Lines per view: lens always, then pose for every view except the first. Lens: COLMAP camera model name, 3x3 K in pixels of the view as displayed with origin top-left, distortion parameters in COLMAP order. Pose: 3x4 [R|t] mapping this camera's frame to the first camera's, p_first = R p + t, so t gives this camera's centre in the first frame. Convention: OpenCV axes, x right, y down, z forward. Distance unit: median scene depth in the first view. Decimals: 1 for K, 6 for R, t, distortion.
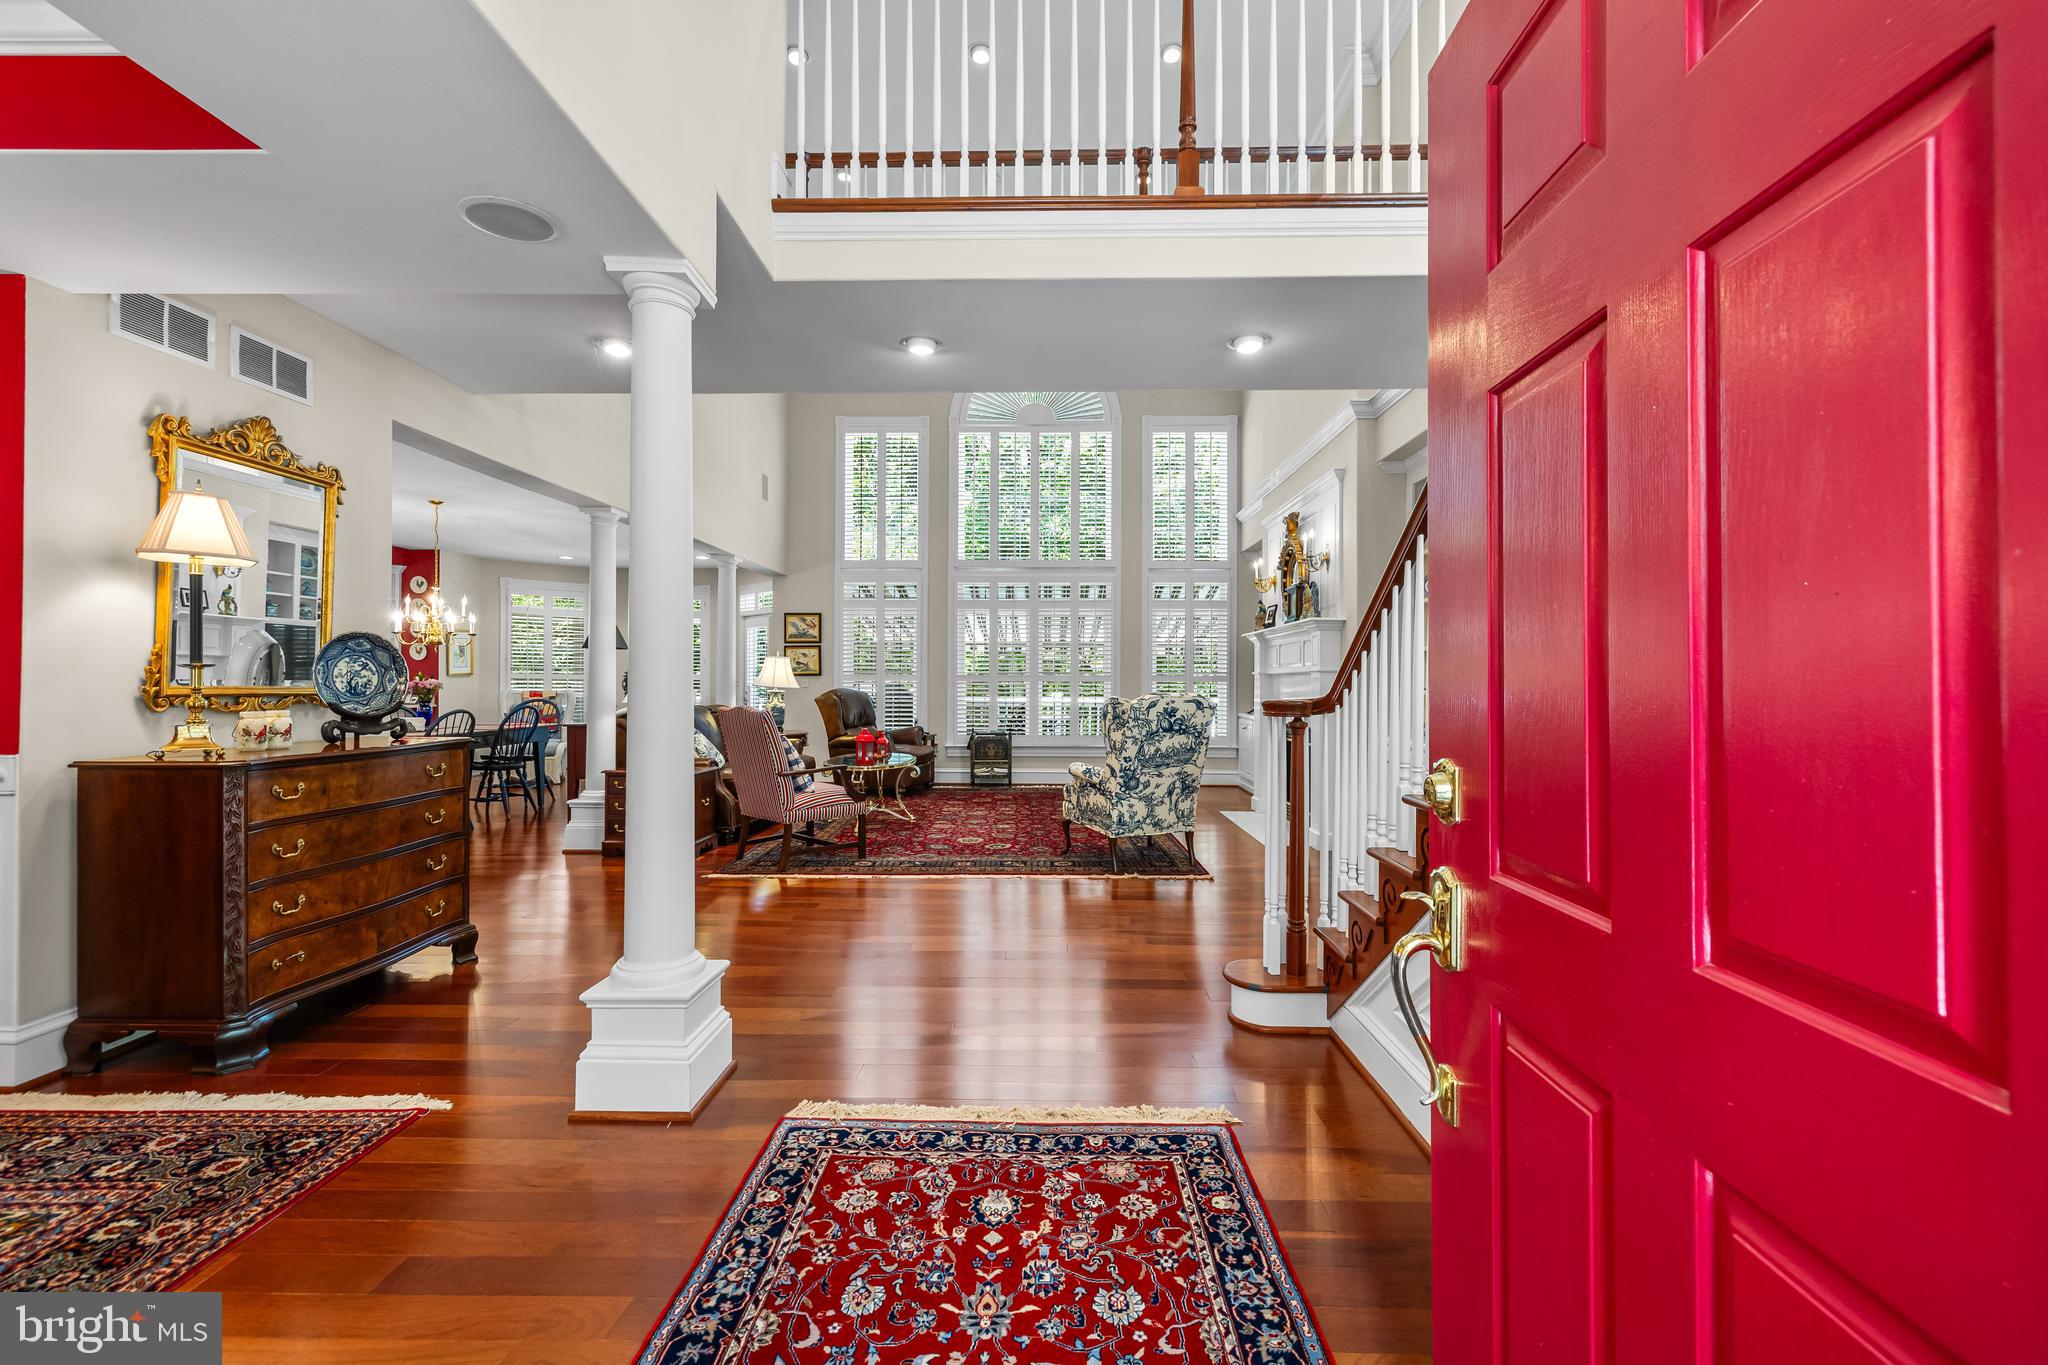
lens RADIAL K [[863.5, 0, 1028.2], [0, 863.5, 676.1], [0, 0, 1]] dist [0.002008, 0.000300]
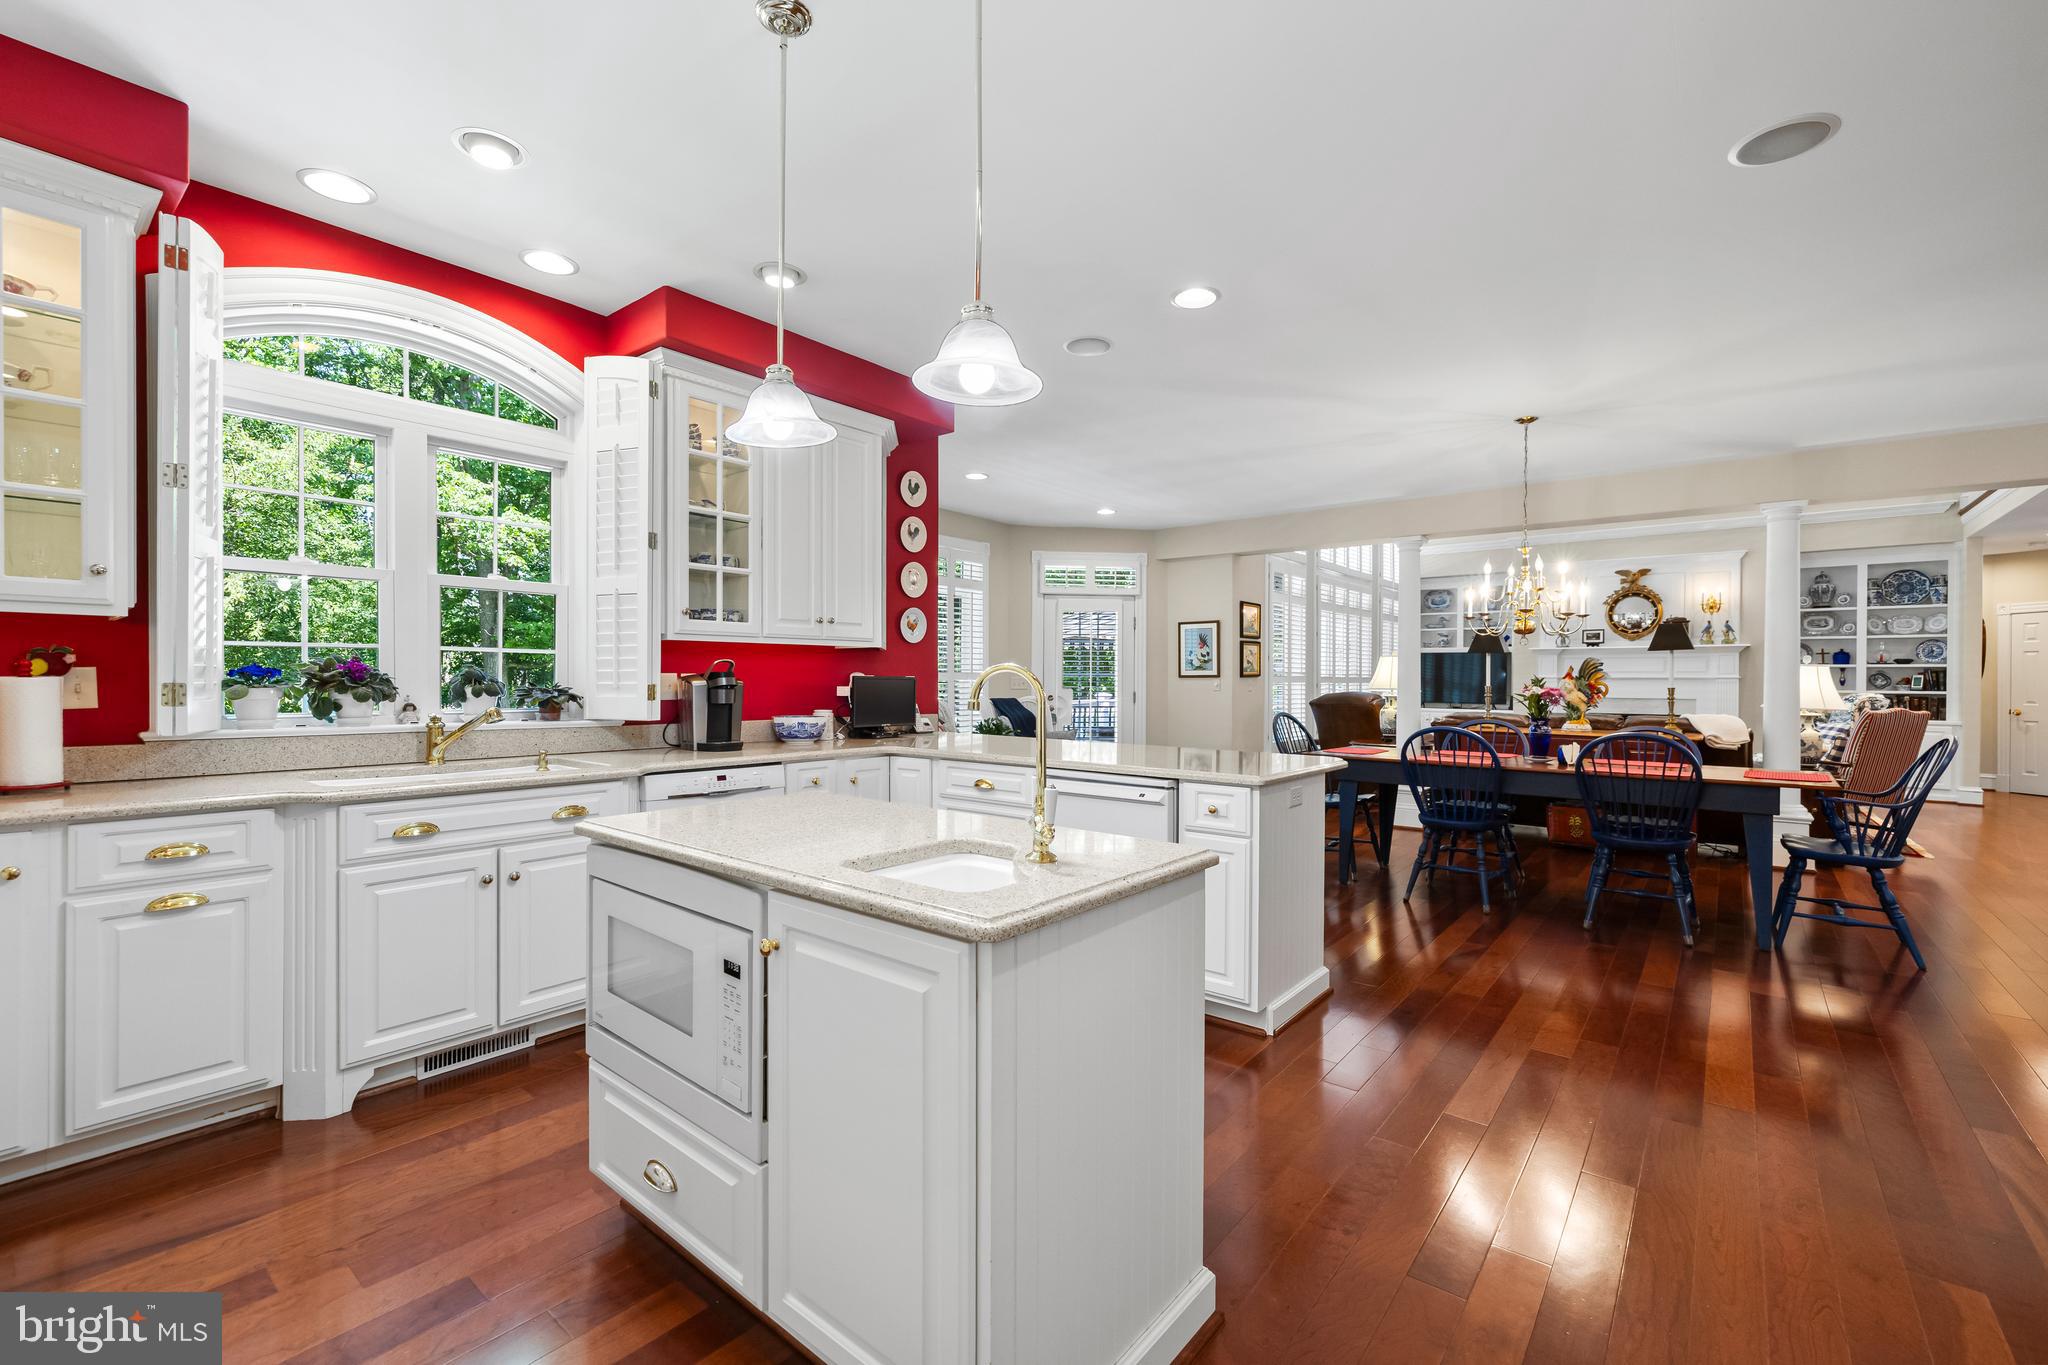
lens RADIAL K [[864.1, 0, 1024.0], [0, 864.1, 682.5], [0, 0, 1]] dist [0.001772, 0.000428]
pose [[0.616310, -0.001841, 0.787502, -2.004041], [-0.007420, 0.999939, 0.008145, -0.000929], [-0.787469, -0.010863, 0.616259, 1.233720]]
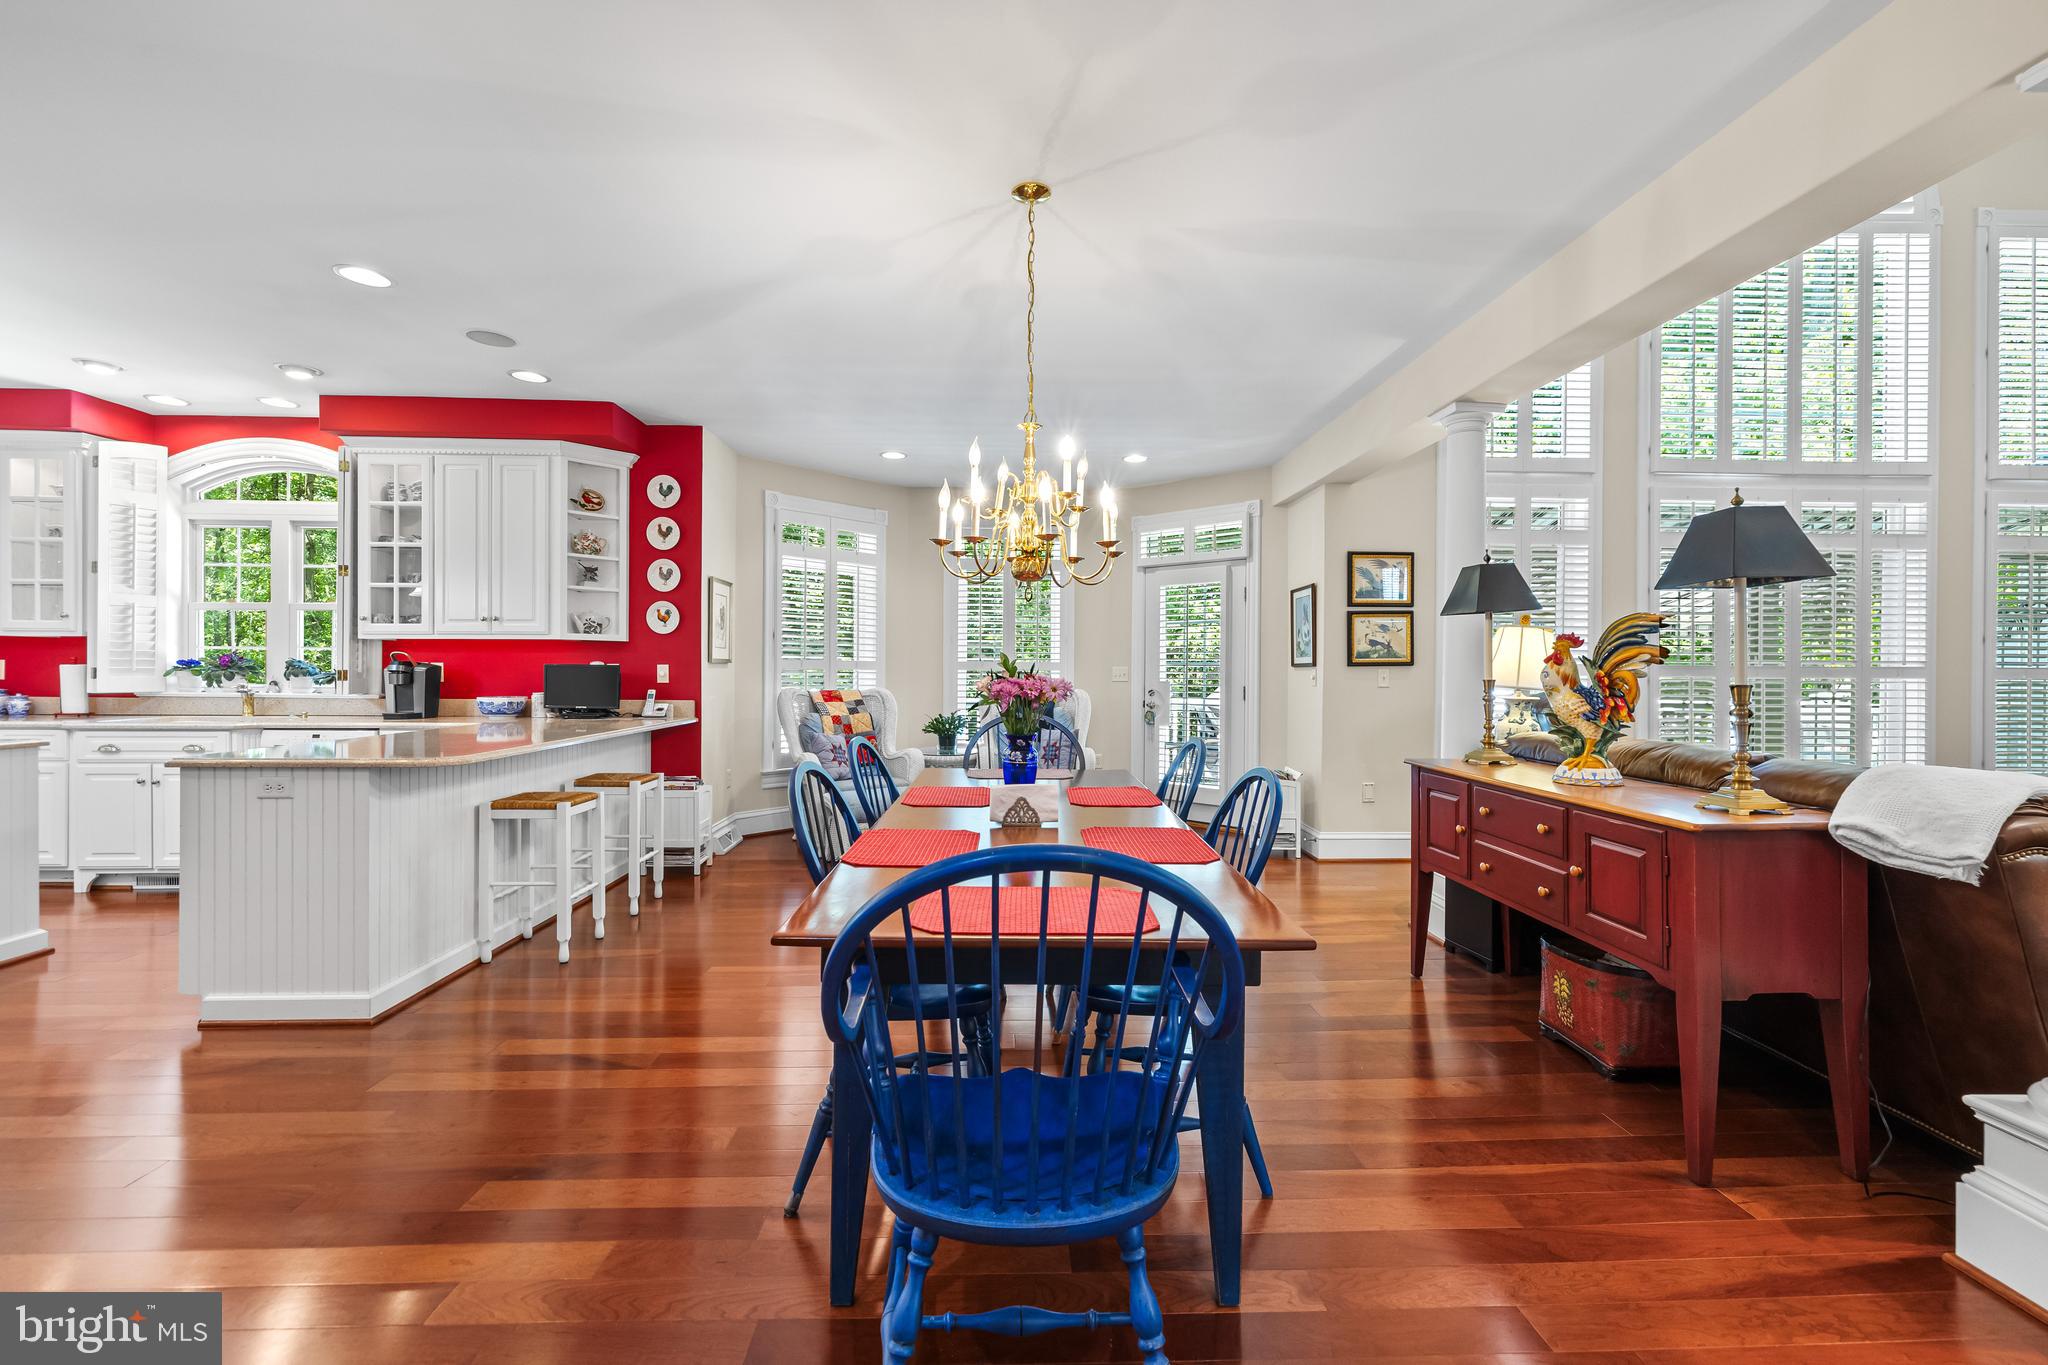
lens RADIAL K [[863.5, 0, 1028.2], [0, 863.5, 676.1], [0, 0, 1]] dist [0.002008, 0.000300]
pose [[0.998324, 0.002762, 0.057805, -0.976731], [-0.003488, 0.999916, 0.012456, 0.000206], [-0.057765, -0.012636, 0.998250, 0.872552]]
